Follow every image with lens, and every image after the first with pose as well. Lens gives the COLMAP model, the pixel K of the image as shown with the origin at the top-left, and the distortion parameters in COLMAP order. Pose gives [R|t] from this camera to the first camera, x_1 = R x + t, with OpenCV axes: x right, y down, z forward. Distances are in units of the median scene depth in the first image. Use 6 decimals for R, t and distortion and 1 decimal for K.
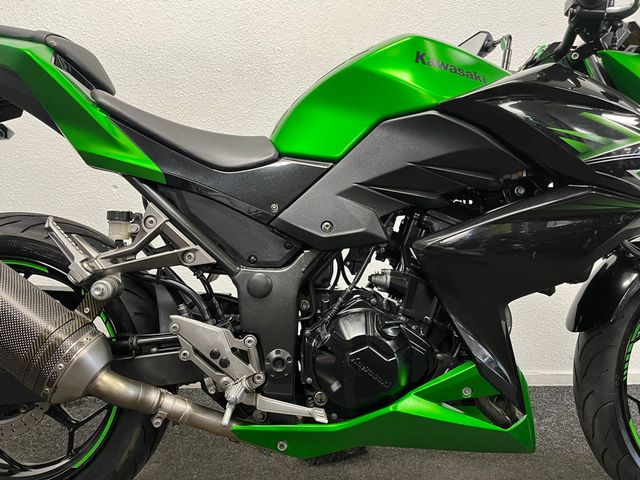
lens RADIAL K [[483.4, 0, 320.0], [0, 483.4, 240.0], [0, 0, 1]] dist [0.085394, -0.111000]
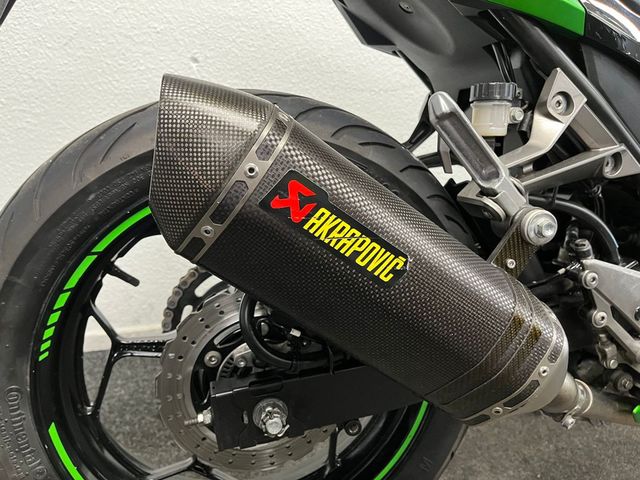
lens RADIAL K [[483.4, 0, 320.0], [0, 483.4, 240.0], [0, 0, 1]] dist [0.085394, -0.111000]
pose [[0.969848, -0.061811, 0.235741, -0.757571], [0.013010, 0.979054, 0.203186, -0.001909], [-0.243362, -0.193993, 0.950338, 0.477092]]
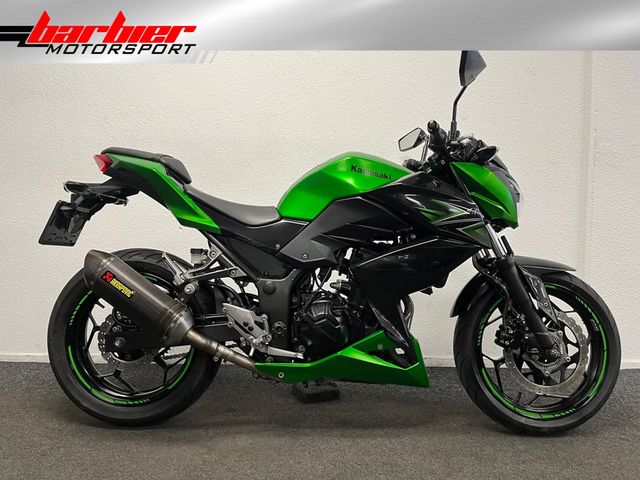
lens RADIAL K [[483.4, 0, 320.0], [0, 483.4, 240.0], [0, 0, 1]] dist [0.085394, -0.111000]
pose [[0.998606, -0.001358, -0.052770, 0.169428], [-0.000881, 0.999101, -0.042373, -0.012578], [0.052780, 0.042361, 0.997707, -0.867429]]
